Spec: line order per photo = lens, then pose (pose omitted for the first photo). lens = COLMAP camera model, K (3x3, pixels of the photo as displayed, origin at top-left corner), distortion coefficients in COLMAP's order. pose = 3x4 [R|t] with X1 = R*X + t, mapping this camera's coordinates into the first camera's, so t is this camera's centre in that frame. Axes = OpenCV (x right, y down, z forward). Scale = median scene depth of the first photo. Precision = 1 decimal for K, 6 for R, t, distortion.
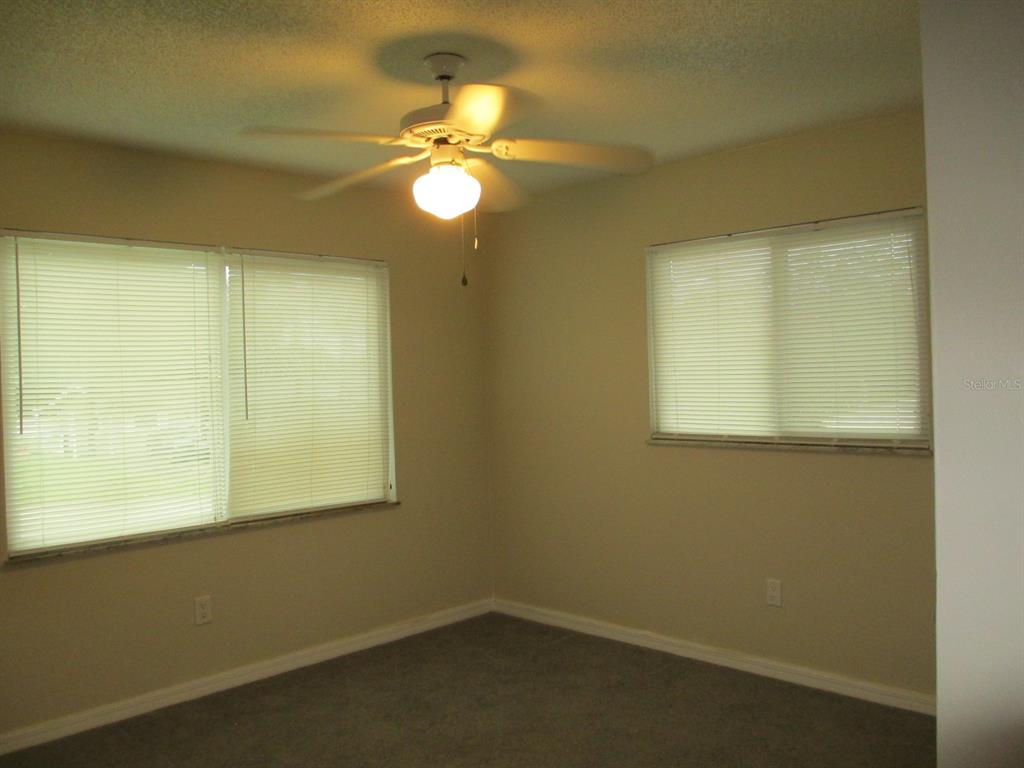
lens RADIAL K [[902.7, 0, 512.0], [0, 902.7, 384.0], [0, 0, 1]] dist [0.000355, -0.001987]
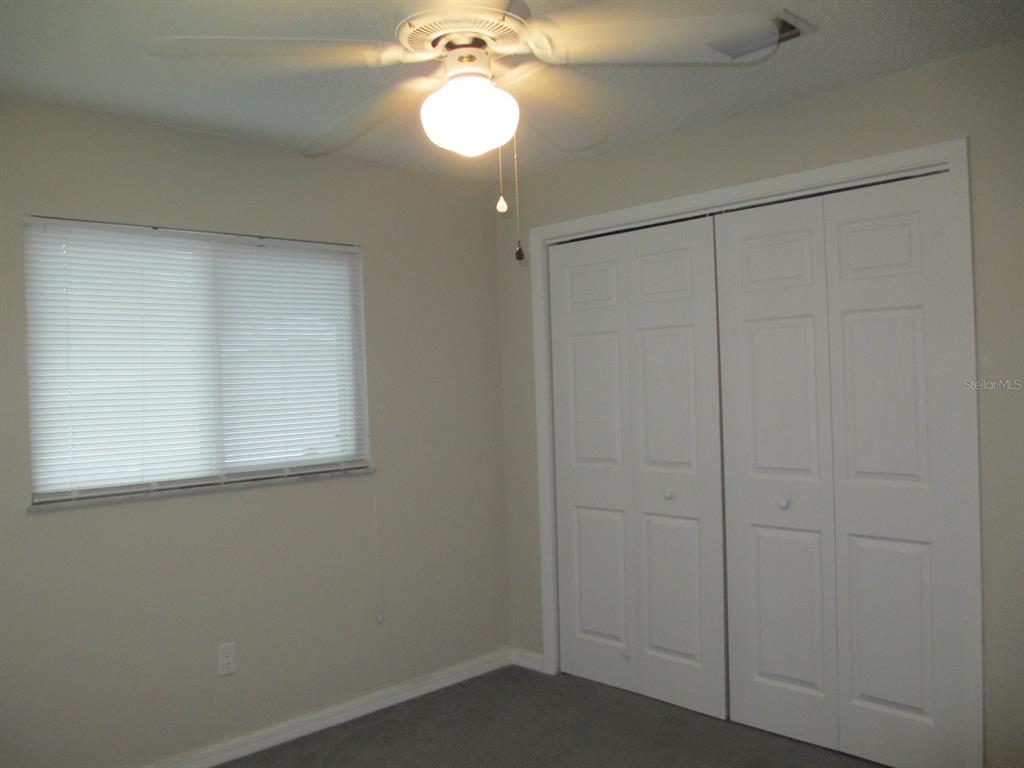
lens RADIAL K [[902.7, 0, 512.0], [0, 902.7, 384.0], [0, 0, 1]] dist [0.000355, -0.001987]
pose [[0.028955, 0.024564, 0.999279, -0.559874], [0.049621, 0.998430, -0.025981, 0.007959], [-0.998348, 0.050338, 0.027691, 0.697450]]
